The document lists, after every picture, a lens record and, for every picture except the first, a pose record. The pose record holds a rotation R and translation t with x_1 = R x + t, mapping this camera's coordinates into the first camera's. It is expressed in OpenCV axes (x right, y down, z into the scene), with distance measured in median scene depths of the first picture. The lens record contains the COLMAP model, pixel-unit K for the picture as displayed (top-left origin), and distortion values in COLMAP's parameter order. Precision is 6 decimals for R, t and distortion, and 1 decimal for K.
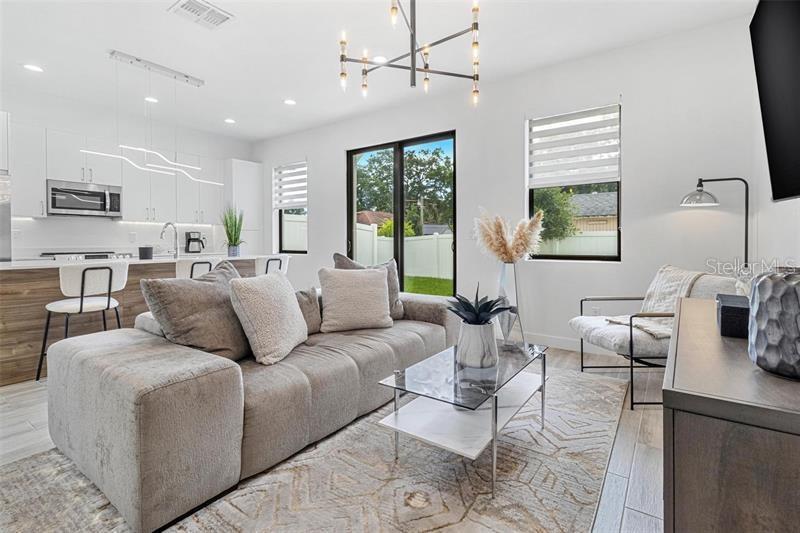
lens RADIAL K [[373.6, 0, 397.5], [0, 373.6, 249.9], [0, 0, 1]] dist [0.001559, 0.000351]
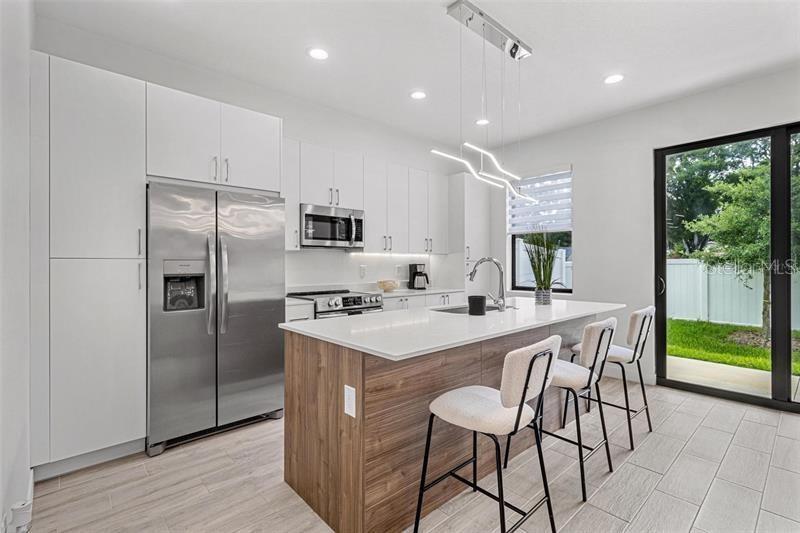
lens RADIAL K [[368.0, 0, 400.0], [0, 368.0, 266.5], [0, 0, 1]] dist [0.000077, -0.000093]
pose [[0.976484, 0.000582, -0.215591, -0.466947], [-0.003419, 0.999912, -0.012784, -0.036008], [0.215565, 0.013220, 0.976400, 0.228504]]
